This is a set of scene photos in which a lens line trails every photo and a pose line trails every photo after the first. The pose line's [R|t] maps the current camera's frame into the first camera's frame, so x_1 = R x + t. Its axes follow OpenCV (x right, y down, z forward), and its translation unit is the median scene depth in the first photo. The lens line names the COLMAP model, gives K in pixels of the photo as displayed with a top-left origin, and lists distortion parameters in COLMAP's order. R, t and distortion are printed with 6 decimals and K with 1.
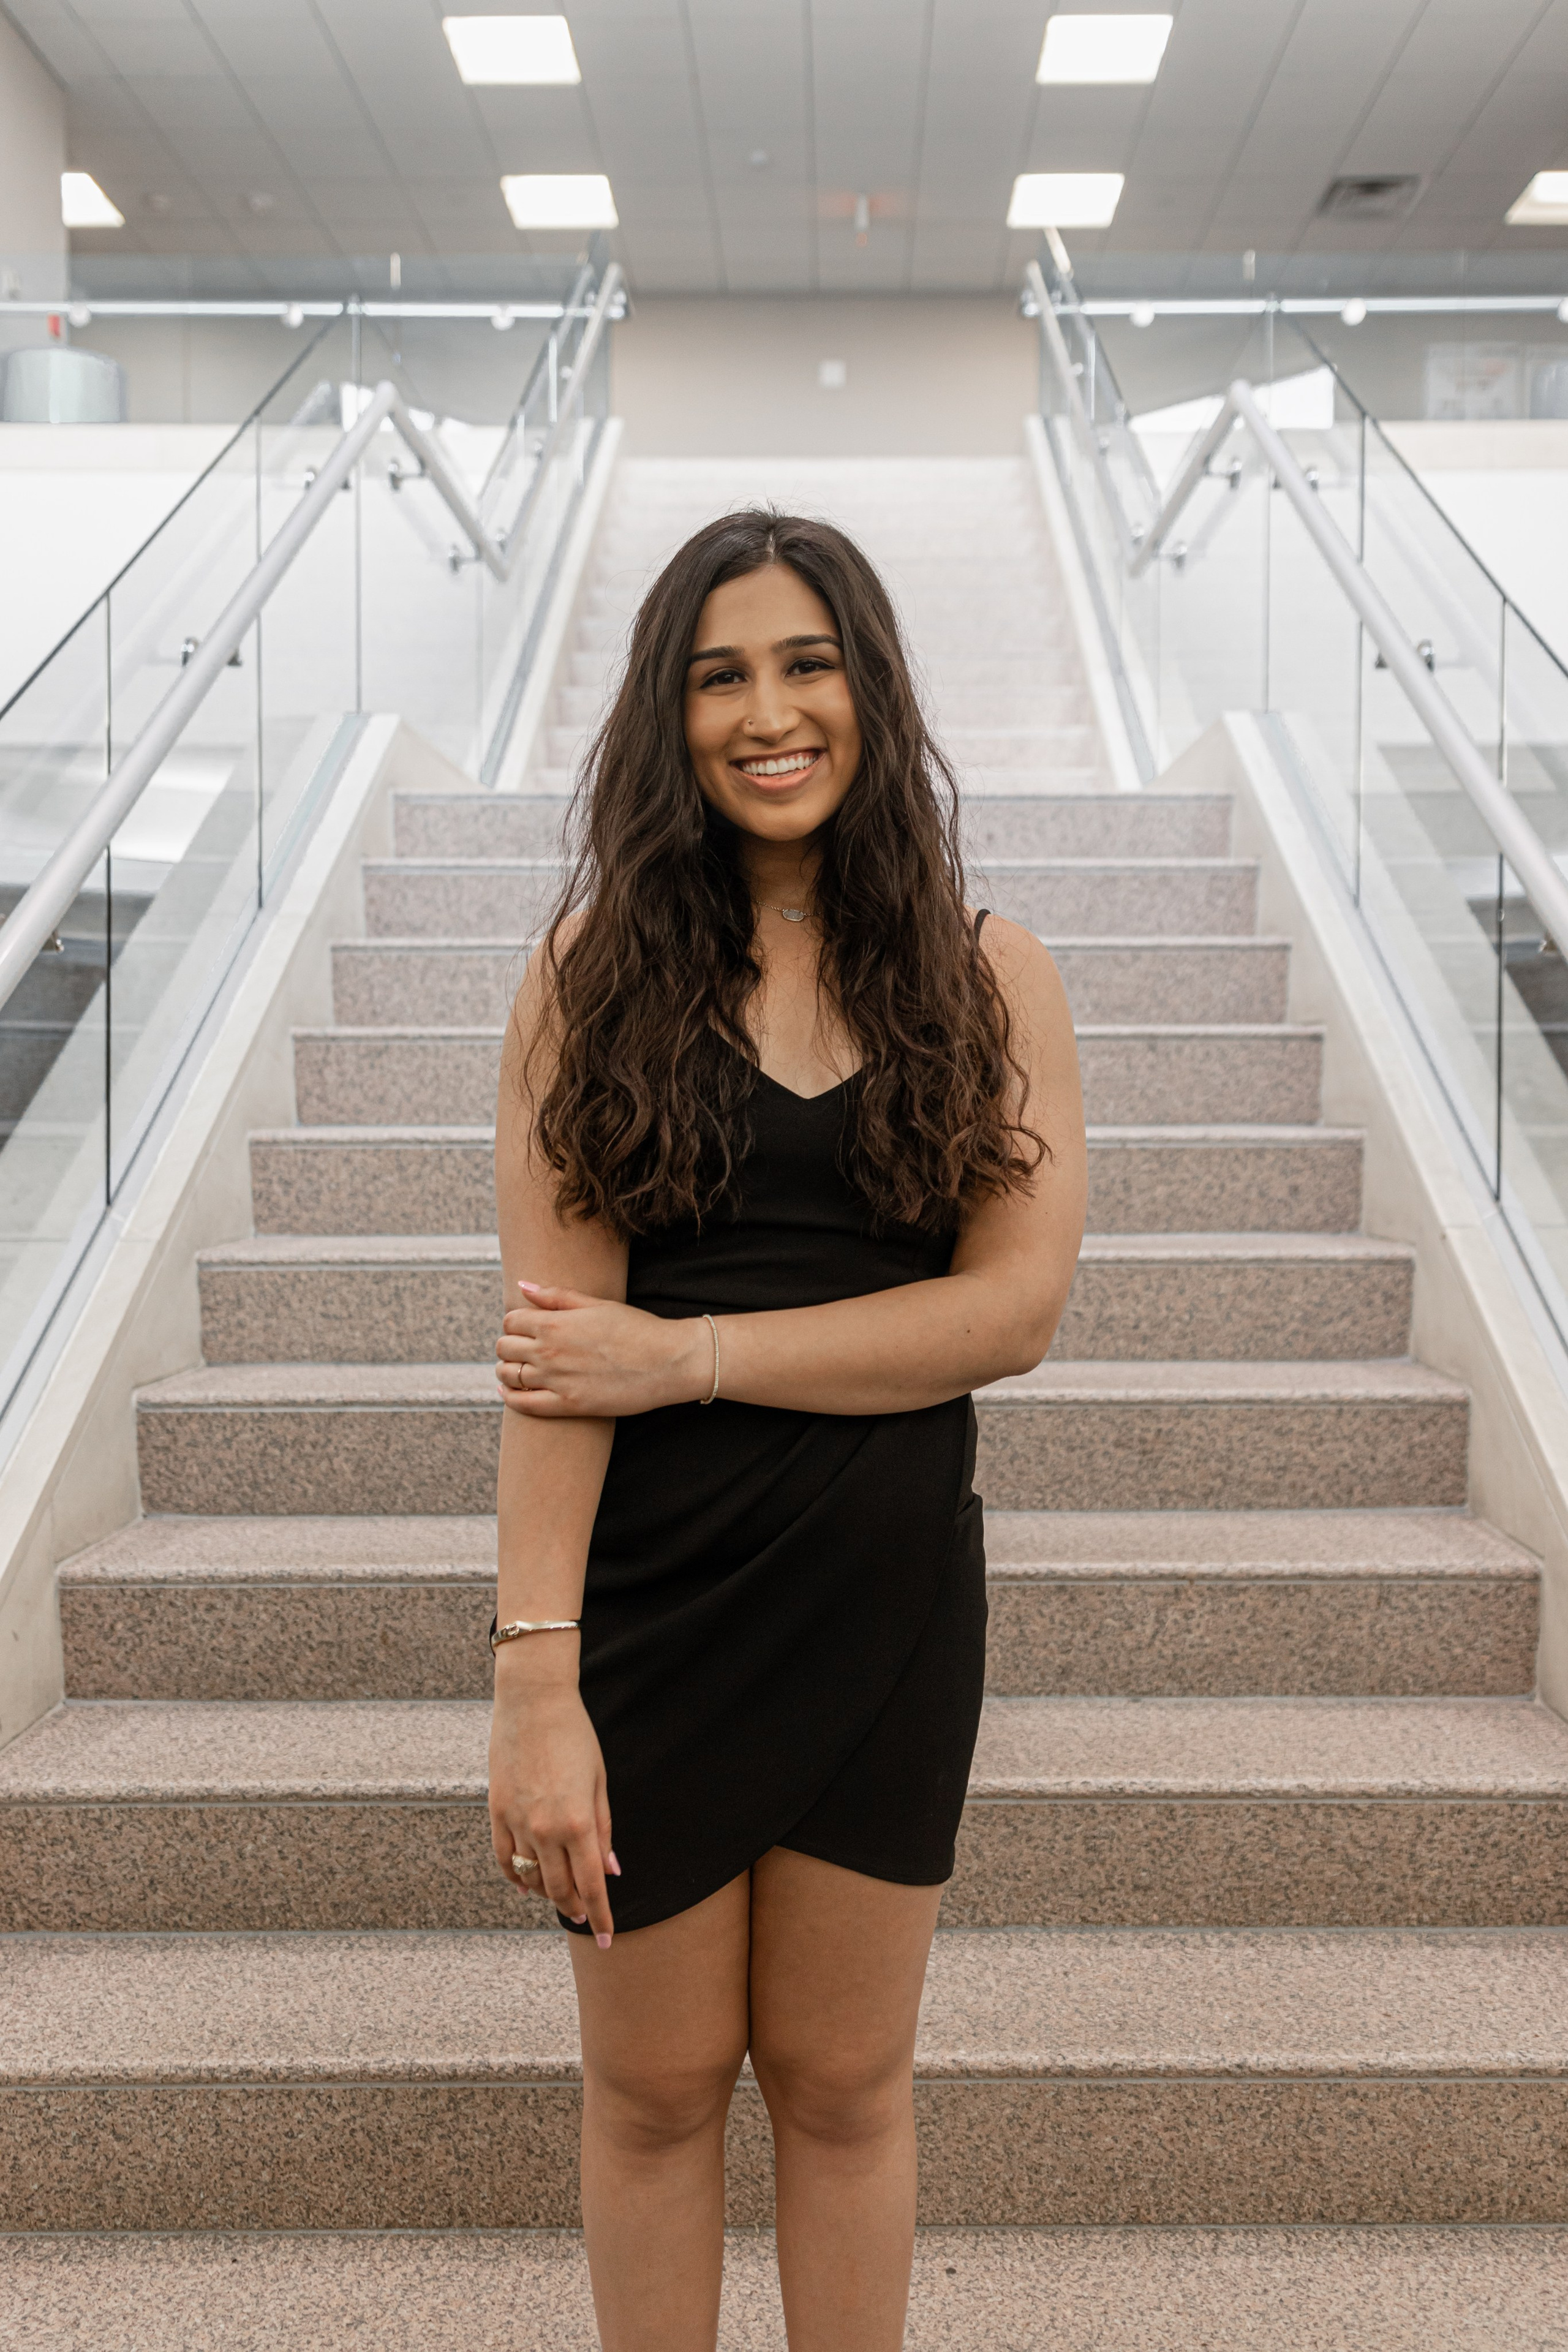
lens RADIAL K [[2060.6, 0, 784.0], [0, 2060.6, 1176.0], [0, 0, 1]] dist [0.007428, 0.013253]
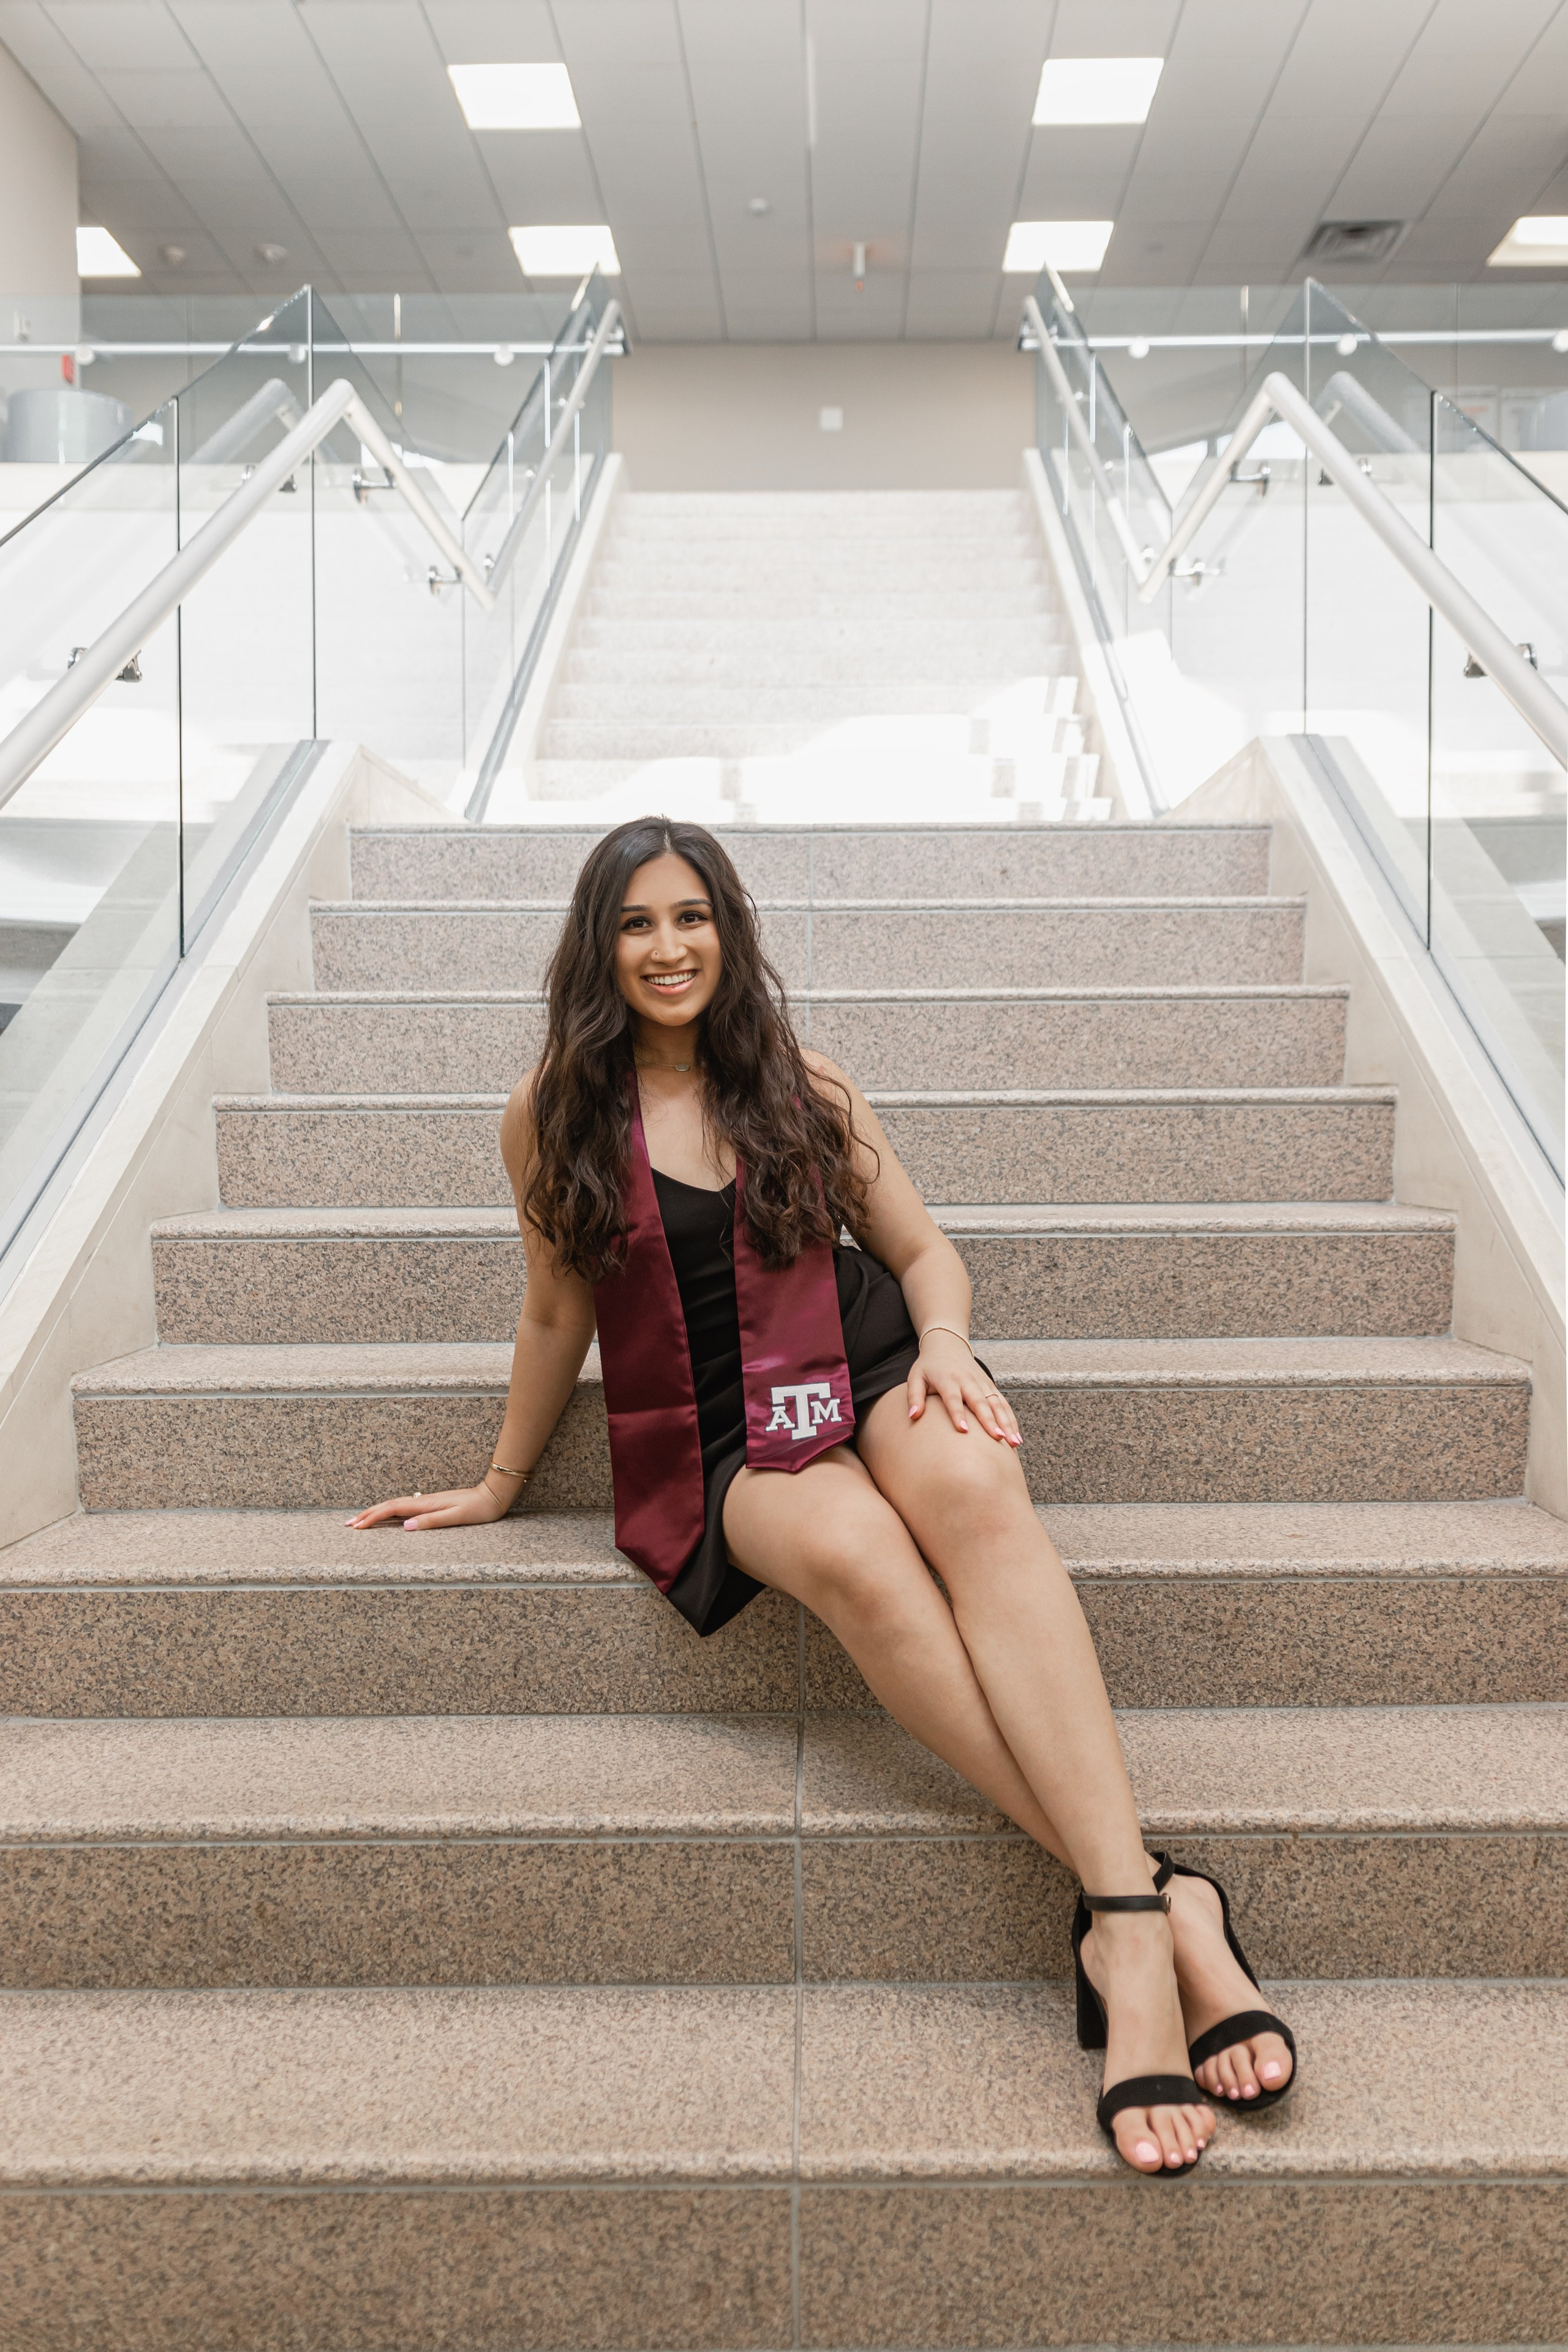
lens RADIAL K [[1824.3, 0, 784.0], [0, 1824.3, 1176.0], [0, 0, 1]] dist [0.004488, -0.009548]
pose [[0.999982, -0.004354, -0.004097, 0.007479], [0.004378, 0.999973, 0.005976, -0.052139], [0.004071, -0.005994, 0.999974, 0.284056]]
